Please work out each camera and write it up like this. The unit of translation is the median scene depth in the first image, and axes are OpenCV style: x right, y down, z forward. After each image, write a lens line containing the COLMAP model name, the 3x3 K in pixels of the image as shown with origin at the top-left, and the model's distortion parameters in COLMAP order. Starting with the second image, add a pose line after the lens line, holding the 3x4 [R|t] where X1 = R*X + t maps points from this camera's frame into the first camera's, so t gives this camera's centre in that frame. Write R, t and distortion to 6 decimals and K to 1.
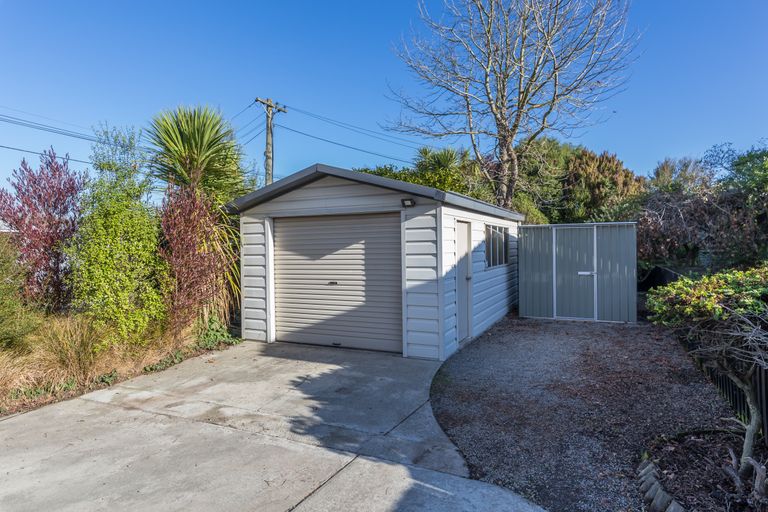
lens RADIAL K [[435.8, 0, 385.4], [0, 435.8, 252.5], [0, 0, 1]] dist [0.005548, 0.000511]
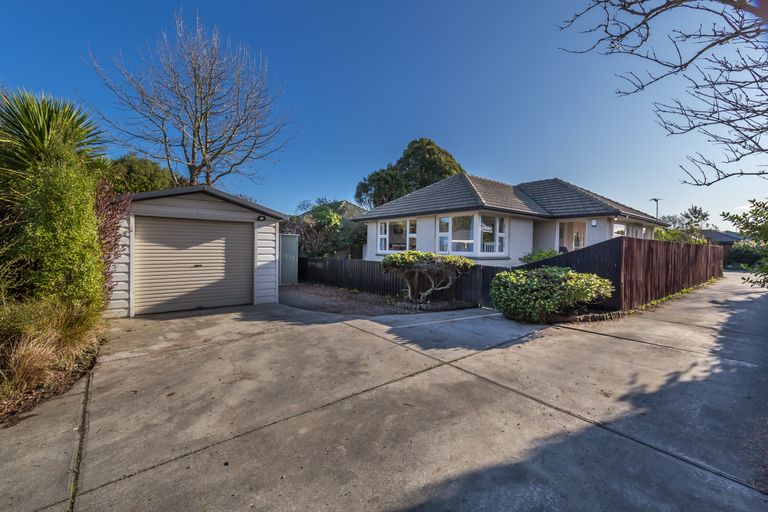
lens RADIAL K [[332.0, 0, 383.8], [0, 332.0, 252.3], [0, 0, 1]] dist [0.001128, 0.000020]
pose [[0.416432, 0.011579, 0.909093, -0.970398], [-0.004748, 0.999933, -0.010561, 0.037745], [-0.909155, 0.000082, 0.416459, -0.034245]]
